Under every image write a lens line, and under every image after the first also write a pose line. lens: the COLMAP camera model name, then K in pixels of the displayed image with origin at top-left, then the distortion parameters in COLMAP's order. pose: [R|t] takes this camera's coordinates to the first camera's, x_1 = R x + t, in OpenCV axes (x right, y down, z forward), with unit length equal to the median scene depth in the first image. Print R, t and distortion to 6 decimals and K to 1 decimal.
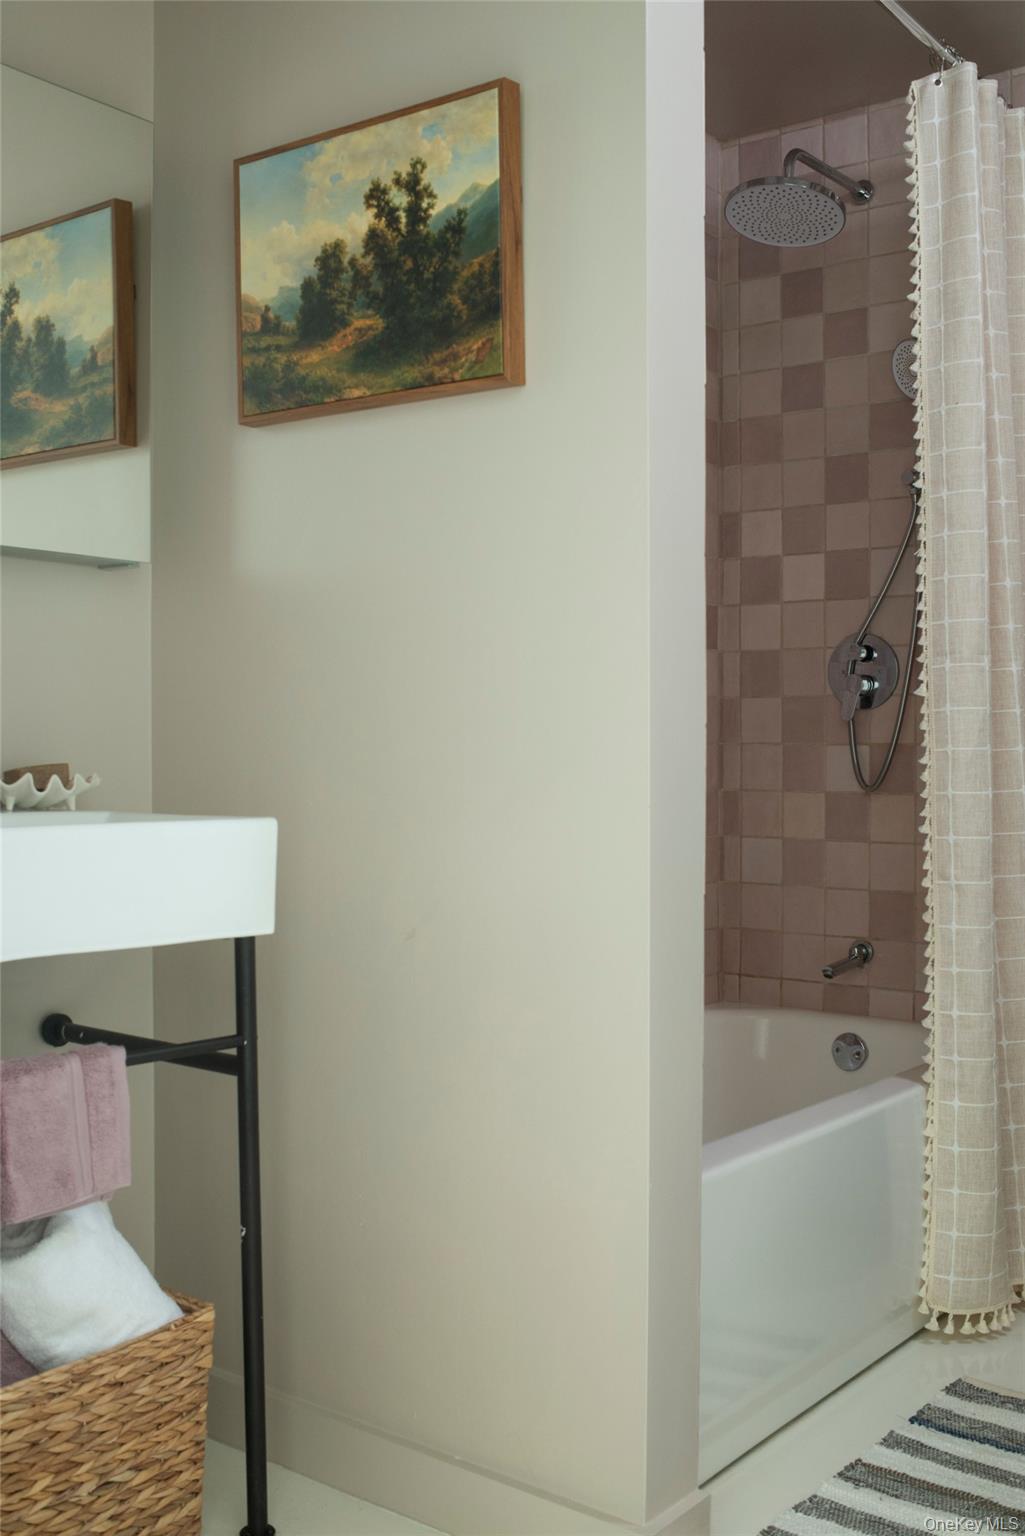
lens RADIAL K [[1580.1, 0, 512.5], [0, 1580.1, 768.0], [0, 0, 1]] dist [-0.071607, 0.029434]
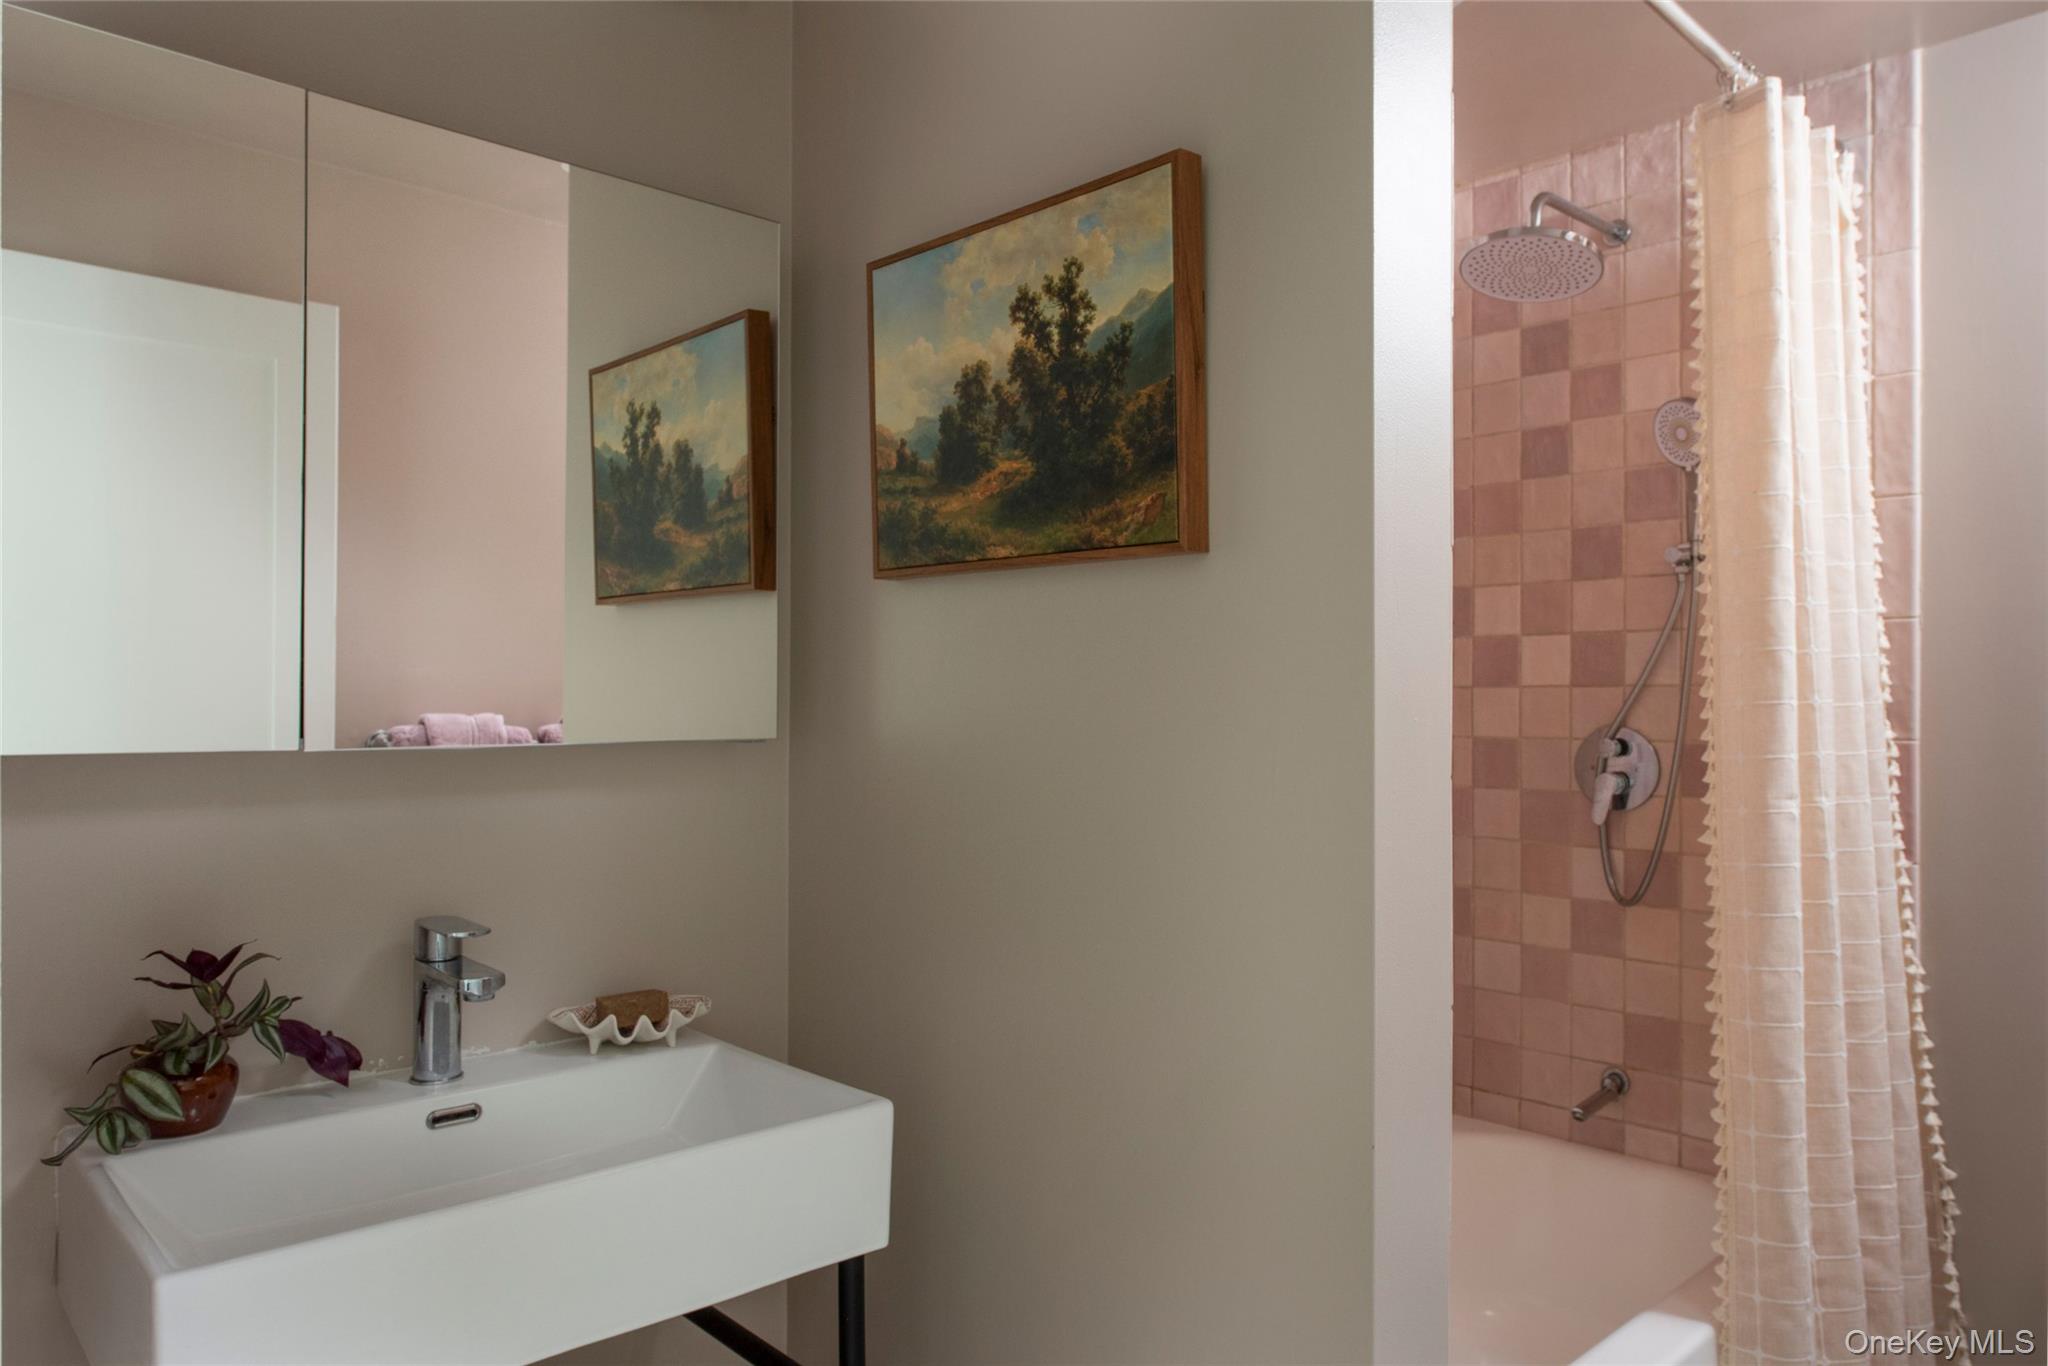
lens RADIAL K [[1303.6, 0, 1024.0], [0, 1303.6, 683.0], [0, 0, 1]] dist [-0.014715, -0.001170]
pose [[0.985123, 0.001390, -0.171847, 0.026155], [-0.003513, 0.999921, -0.012052, -0.156578], [0.171817, 0.012476, 0.985050, 0.328605]]
